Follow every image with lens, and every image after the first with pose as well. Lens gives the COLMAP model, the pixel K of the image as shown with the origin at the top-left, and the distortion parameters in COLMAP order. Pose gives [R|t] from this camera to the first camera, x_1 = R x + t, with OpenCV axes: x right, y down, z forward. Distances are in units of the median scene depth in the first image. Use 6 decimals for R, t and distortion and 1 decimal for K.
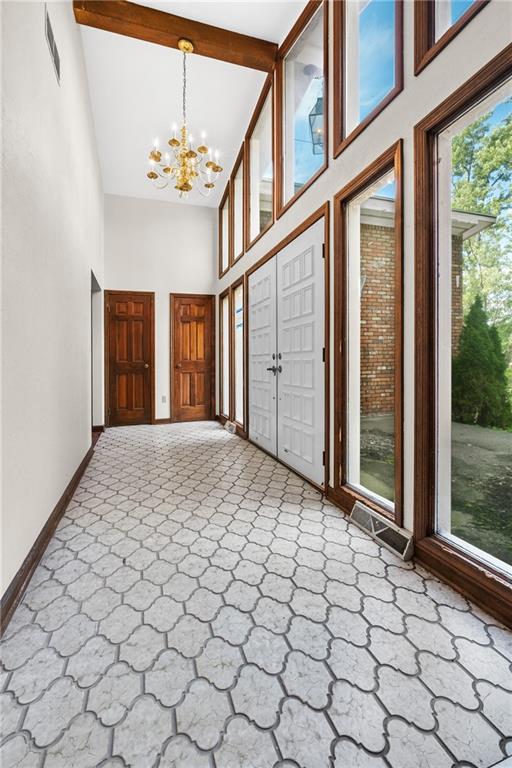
lens RADIAL K [[333.0, 0, 241.7], [0, 333.0, 362.3], [0, 0, 1]] dist [-0.009049, 0.000575]
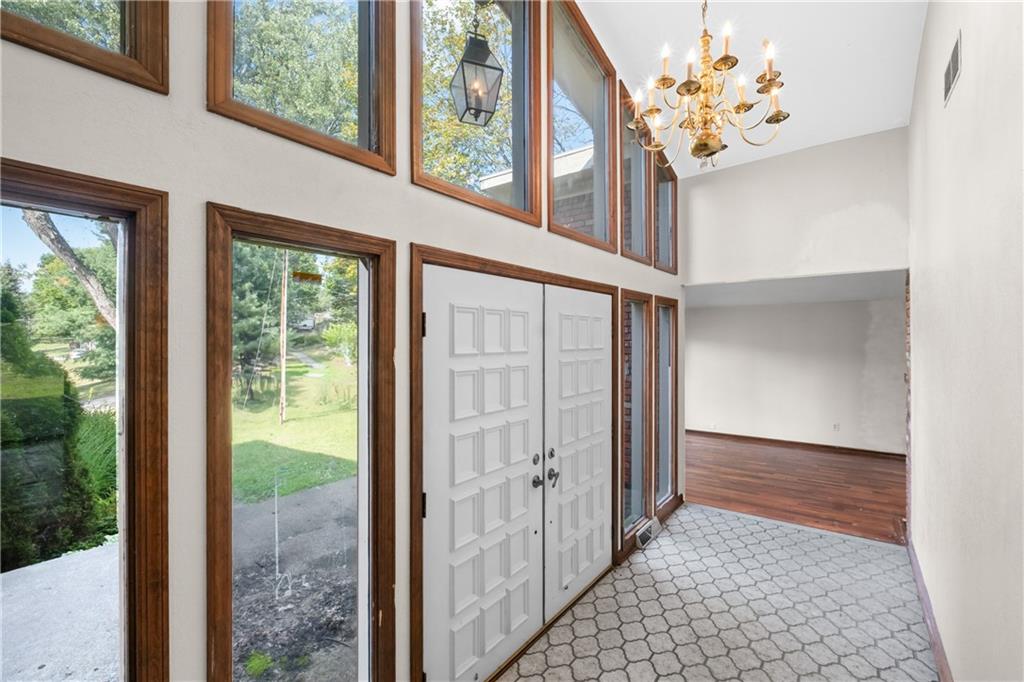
lens RADIAL K [[444.0, 0, 505.8], [0, 444.0, 345.3], [0, 0, 1]] dist [-0.009049, 0.000575]
pose [[-0.567049, 0.001074, 0.823684, -0.789197], [0.014481, 0.999858, 0.008666, -0.347026], [-0.823557, 0.016842, -0.566983, 2.329213]]
